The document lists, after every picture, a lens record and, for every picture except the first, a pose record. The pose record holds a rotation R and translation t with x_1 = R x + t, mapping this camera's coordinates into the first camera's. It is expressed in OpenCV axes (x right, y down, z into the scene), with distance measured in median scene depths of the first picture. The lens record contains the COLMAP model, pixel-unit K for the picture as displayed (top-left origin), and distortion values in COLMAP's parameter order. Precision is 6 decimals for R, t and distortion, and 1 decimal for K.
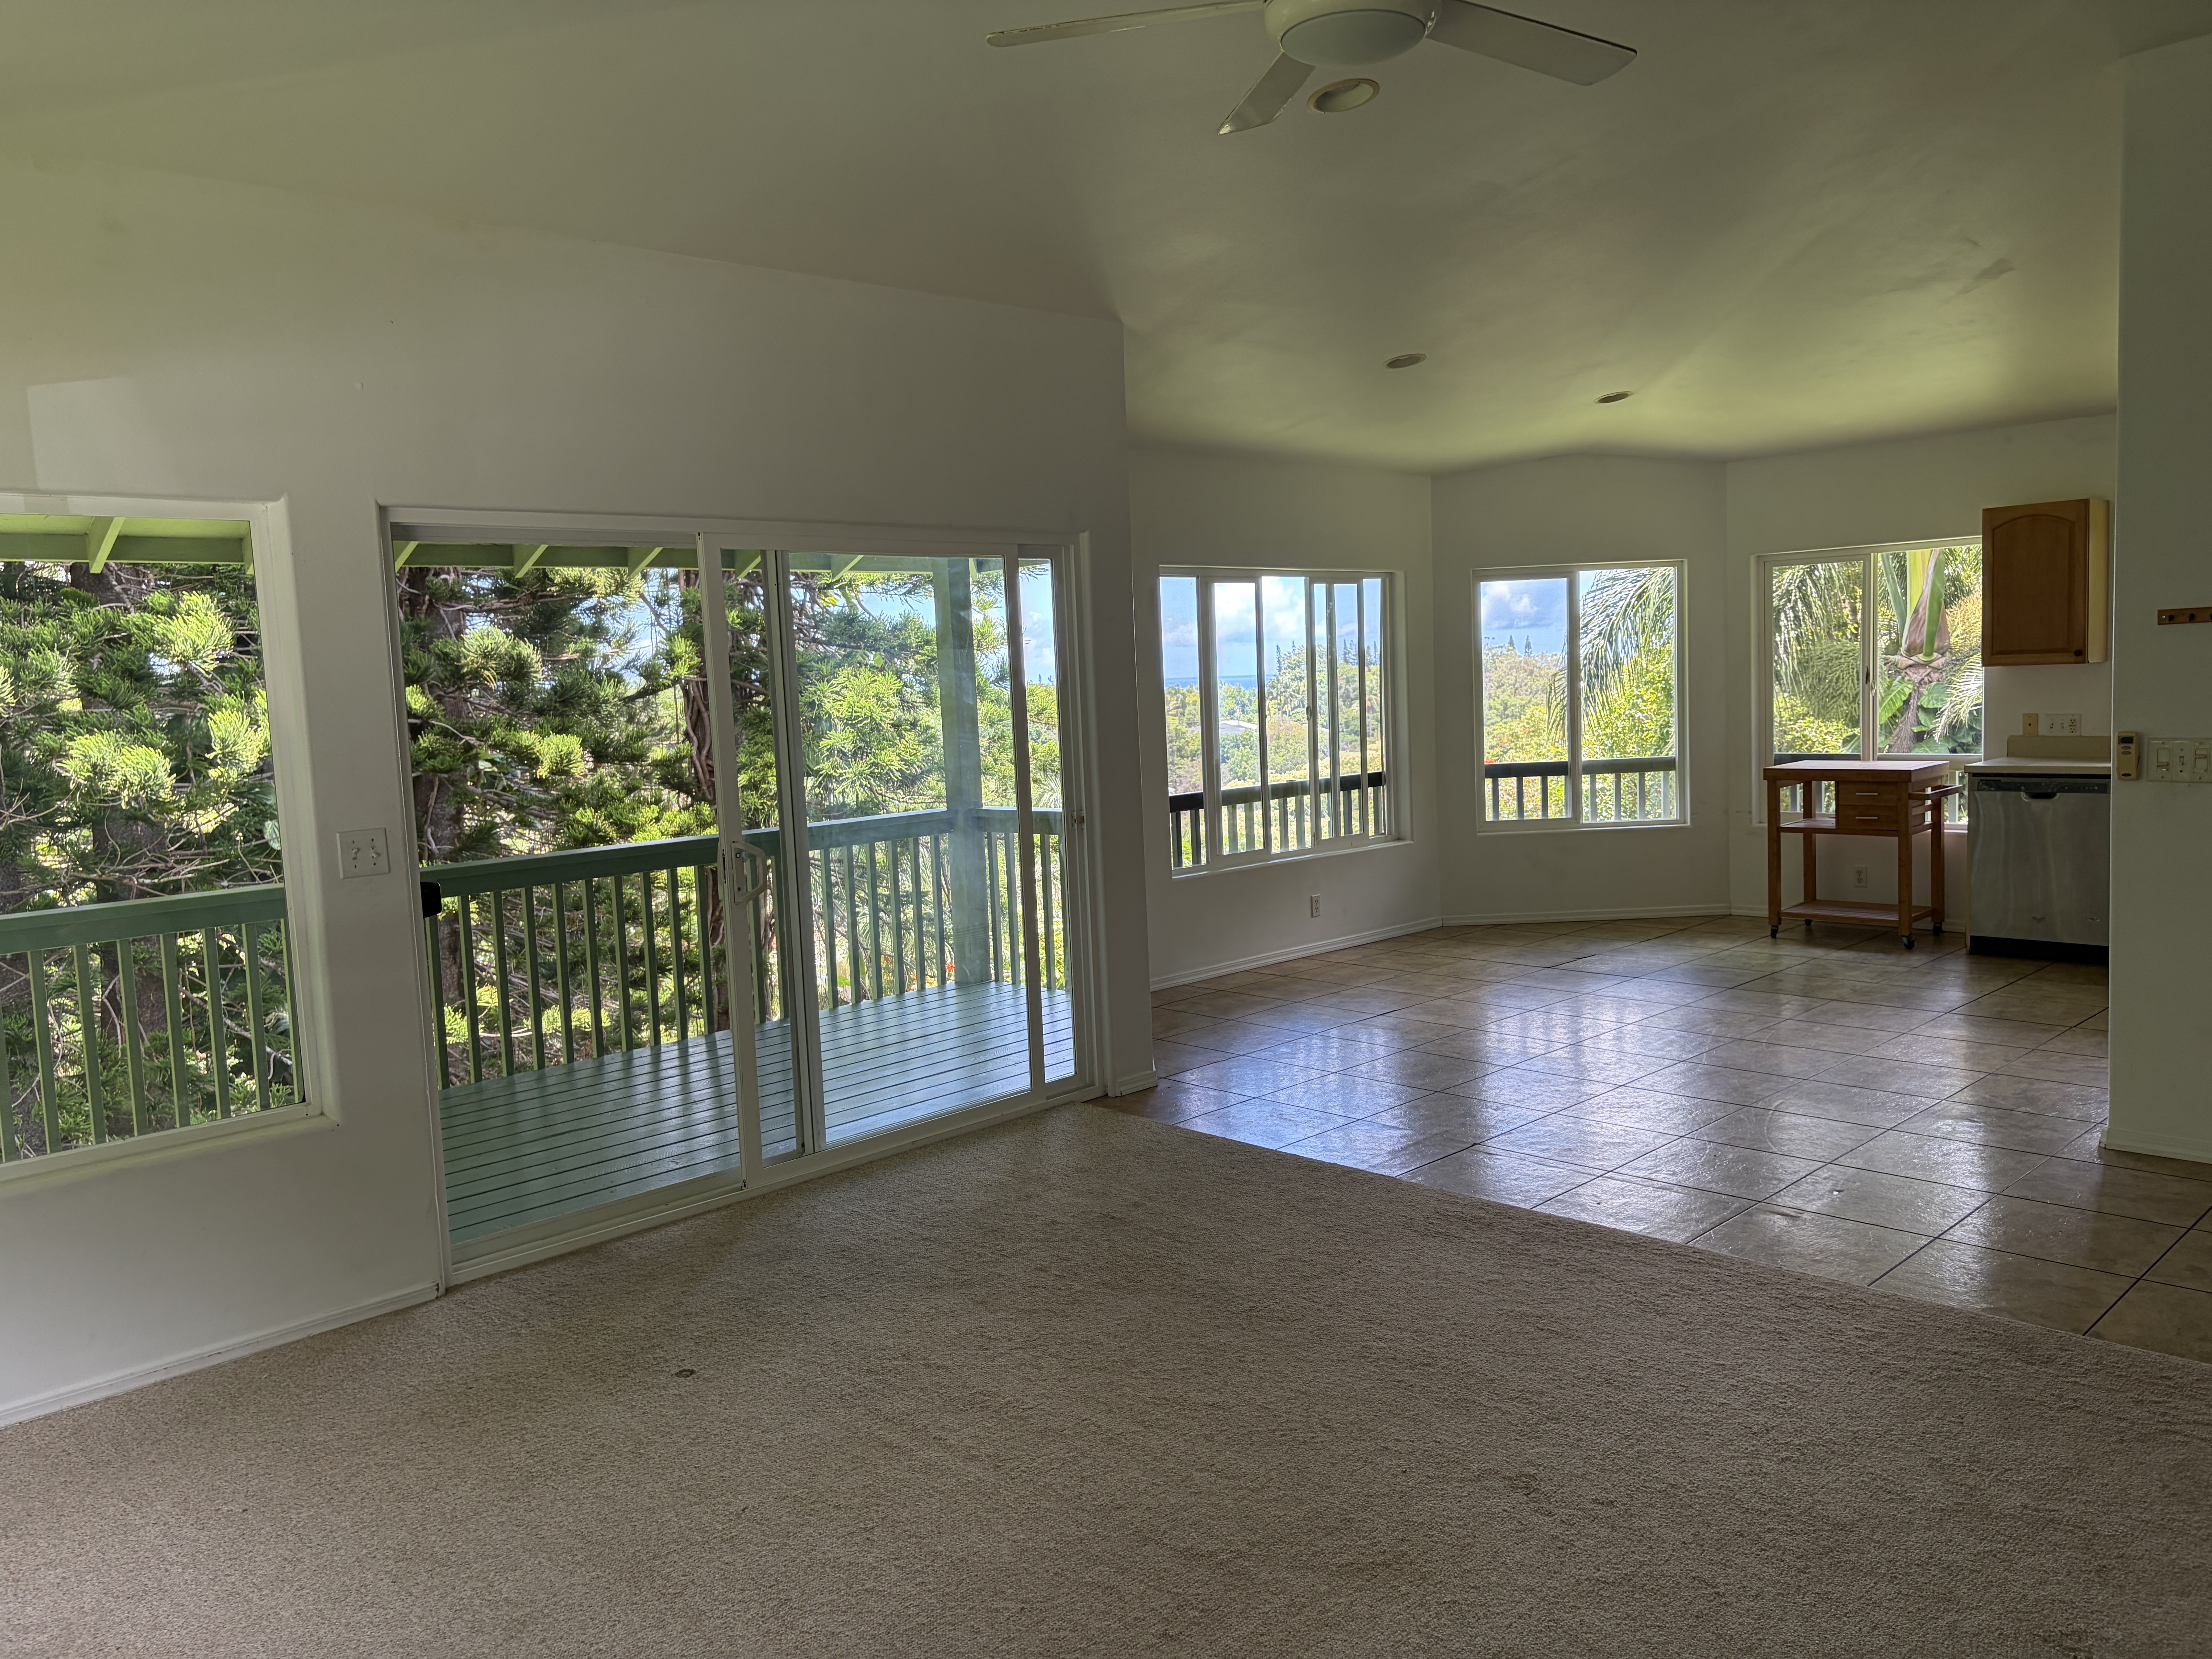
lens RADIAL K [[1668.5, 0, 1111.1], [0, 1668.5, 821.2], [0, 0, 1]] dist [0.072379, -0.085181]
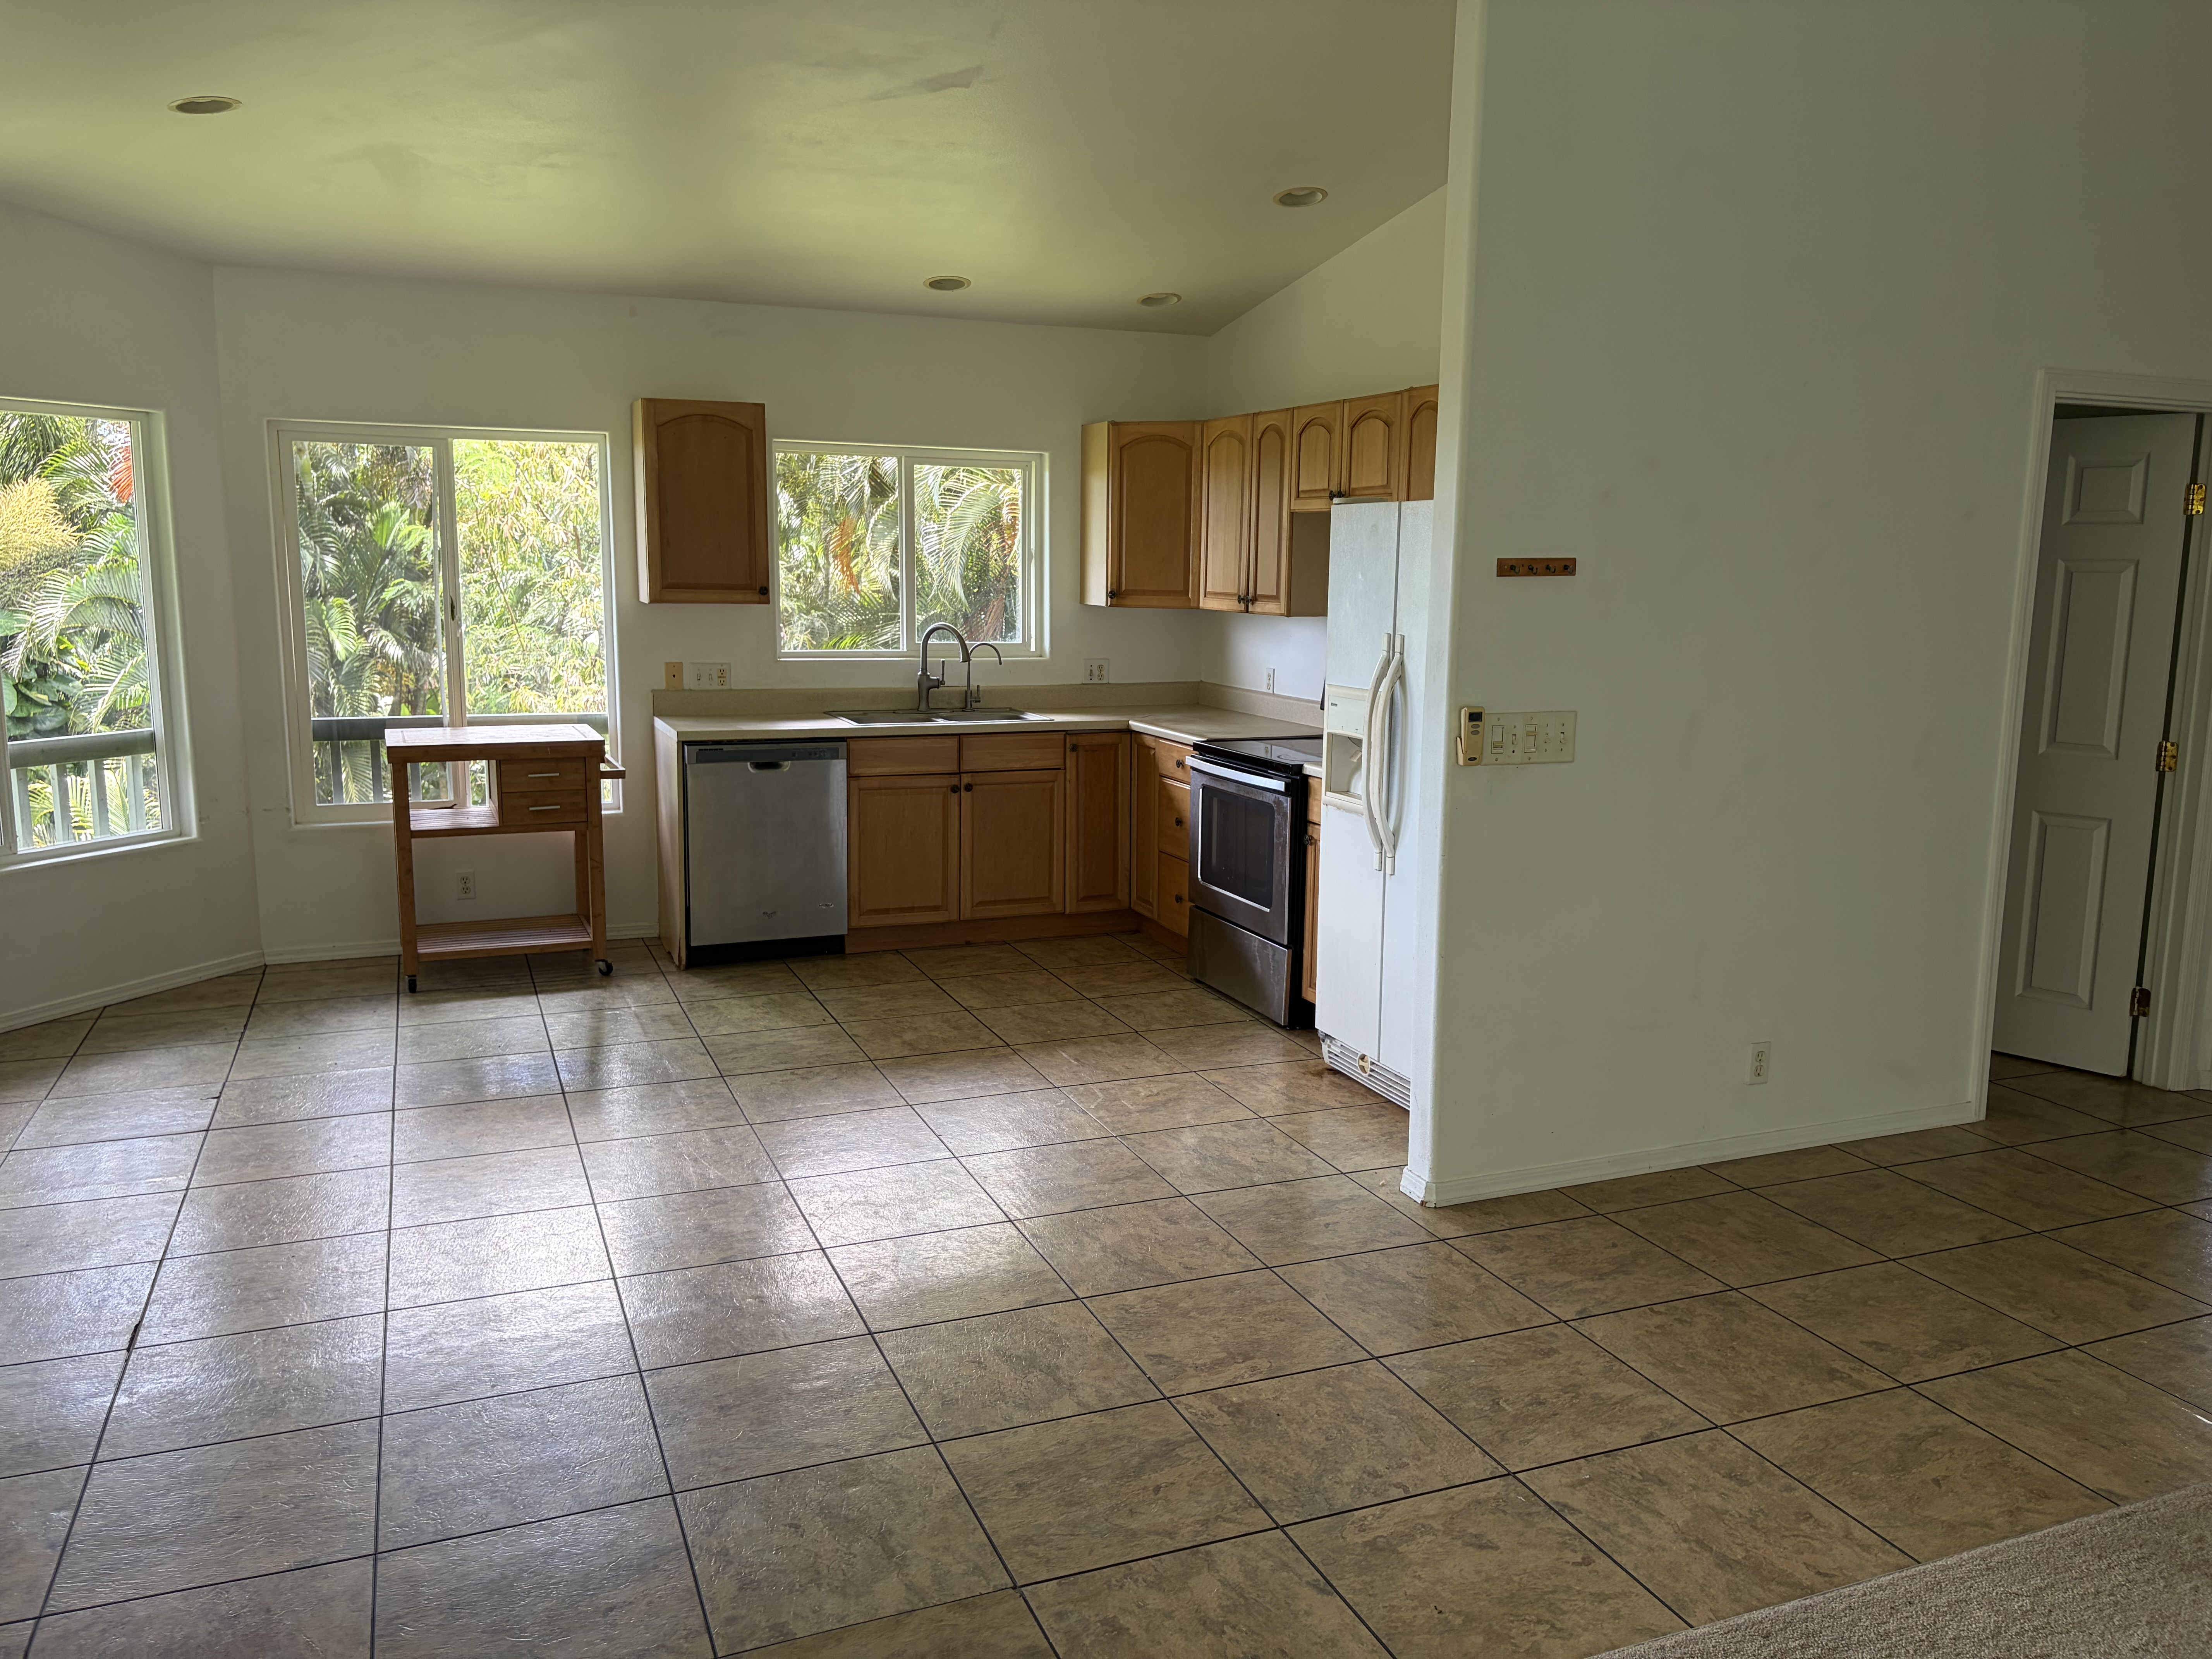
lens RADIAL K [[1668.5, 0, 1111.1], [0, 1668.5, 821.2], [0, 0, 1]] dist [0.072379, -0.085181]
pose [[0.378308, -0.099164, 0.920353, -0.119113], [0.054960, 0.994898, 0.084604, -0.041475], [-0.924047, 0.018576, 0.381828, 0.467317]]
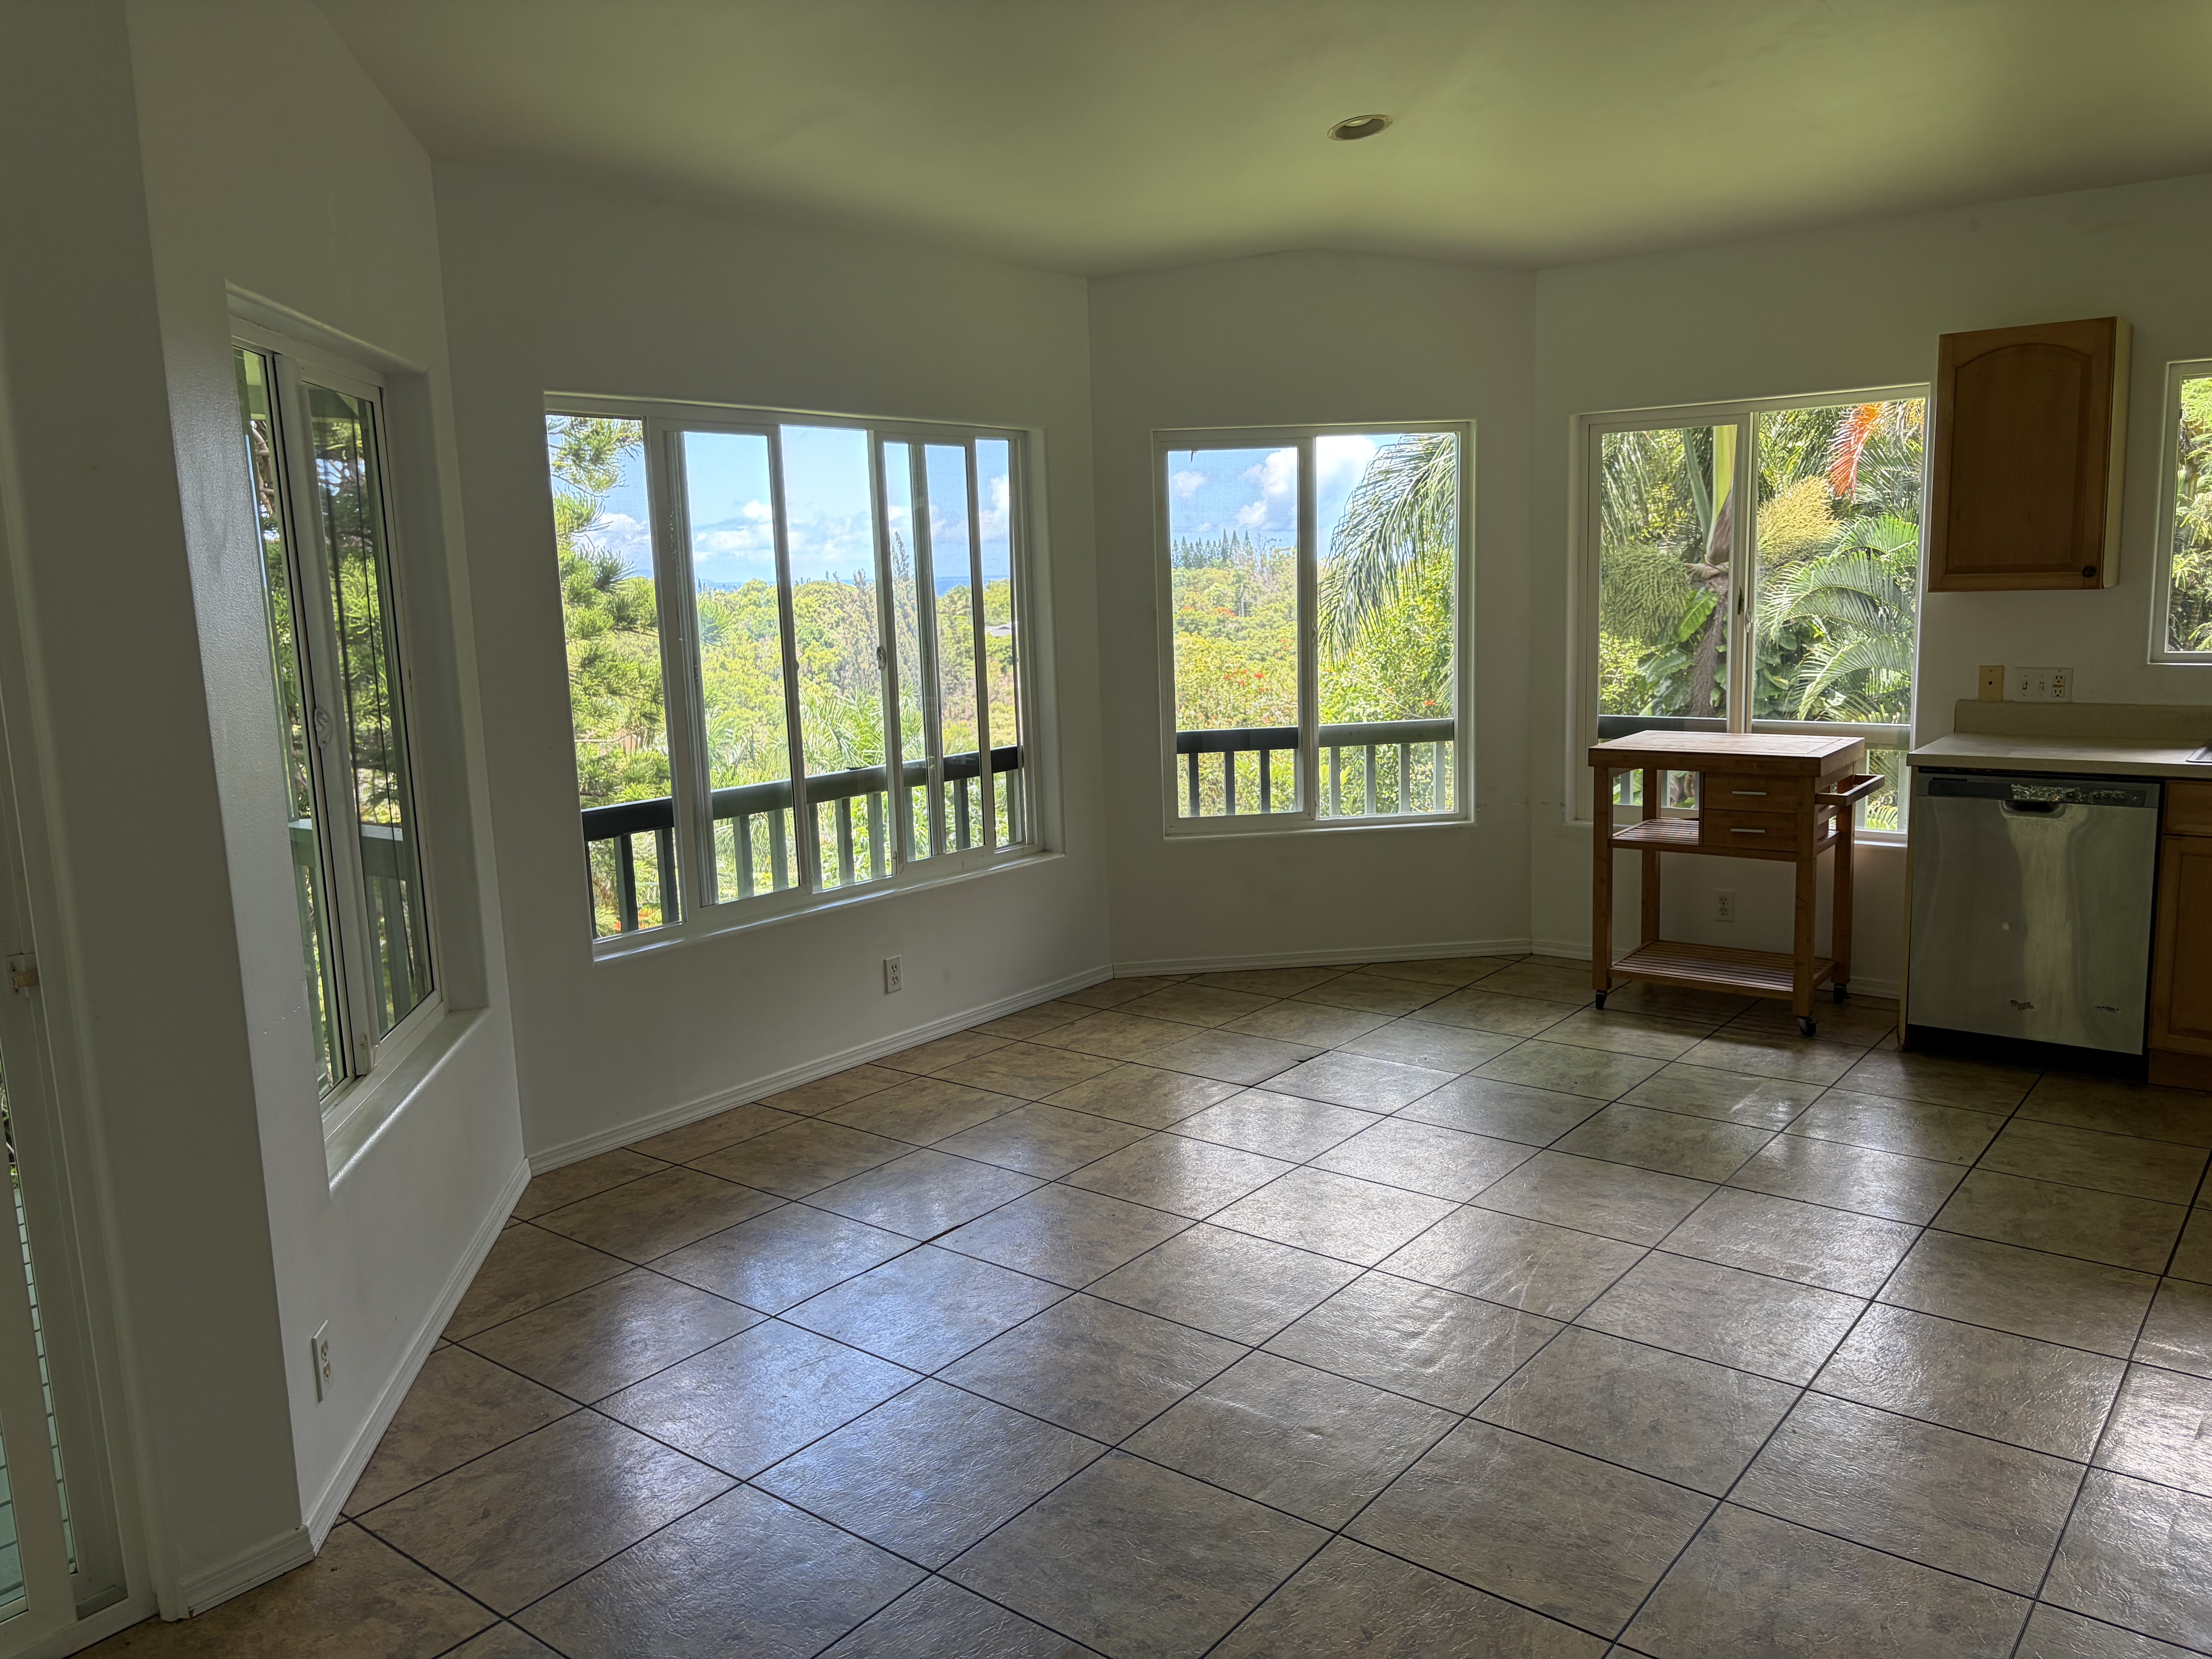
lens RADIAL K [[1668.5, 0, 1111.1], [0, 1668.5, 821.2], [0, 0, 1]] dist [0.072379, -0.085181]
pose [[0.992449, -0.010778, 0.122186, 0.126116], [0.003429, 0.998181, 0.060194, -0.041687], [-0.122612, -0.059320, 0.990680, 0.379030]]
